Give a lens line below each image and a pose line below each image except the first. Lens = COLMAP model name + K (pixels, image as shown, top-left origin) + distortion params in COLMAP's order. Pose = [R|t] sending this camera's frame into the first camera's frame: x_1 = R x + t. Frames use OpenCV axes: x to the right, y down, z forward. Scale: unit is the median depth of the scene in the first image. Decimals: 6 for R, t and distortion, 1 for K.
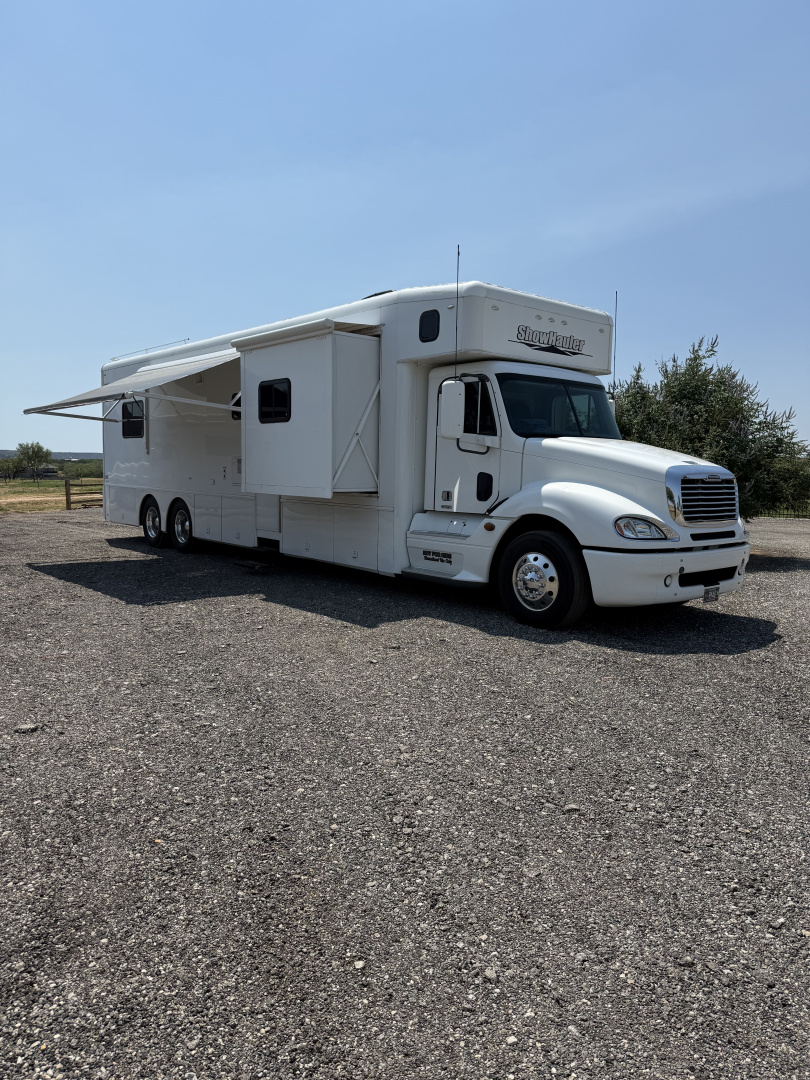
lens RADIAL K [[764.3, 0, 405.0], [0, 764.3, 540.0], [0, 0, 1]] dist [0.193082, -0.417437]
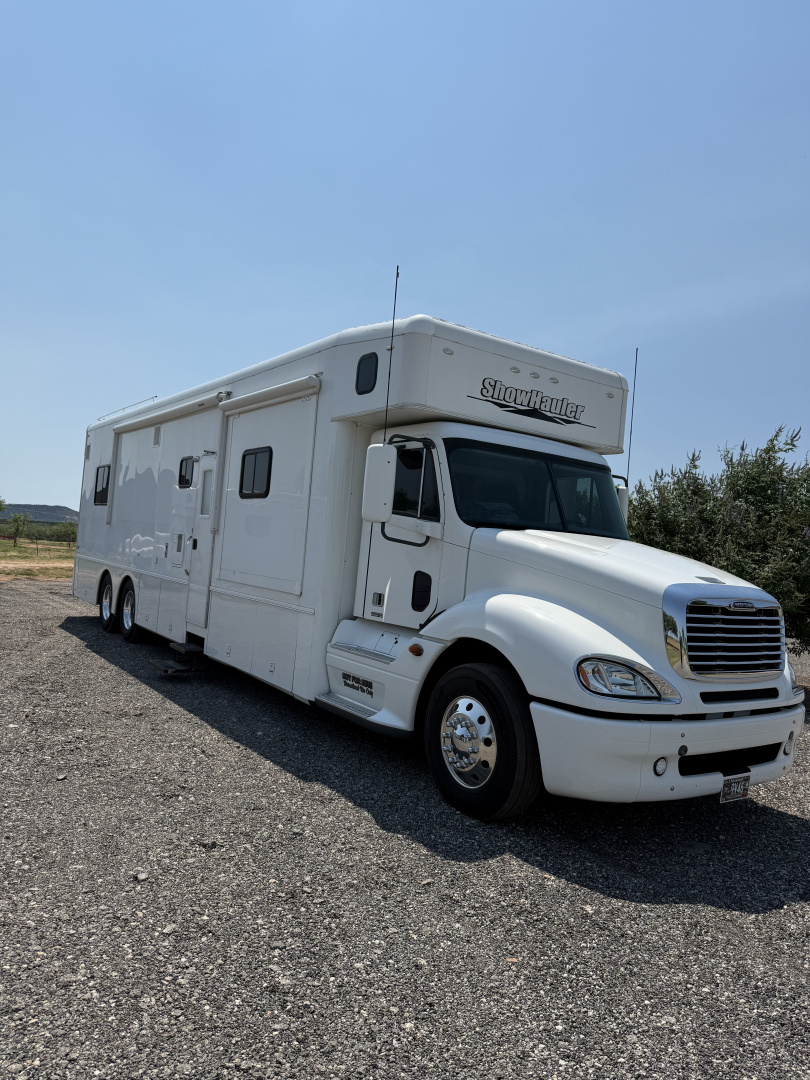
lens RADIAL K [[764.0, 0, 409.9], [0, 764.0, 540.2], [0, 0, 1]] dist [0.151187, -0.279040]
pose [[0.993519, 0.060908, -0.095972, 0.162715], [-0.071102, 0.991750, -0.106663, -0.041114], [0.088683, 0.112795, 0.989653, 0.296122]]
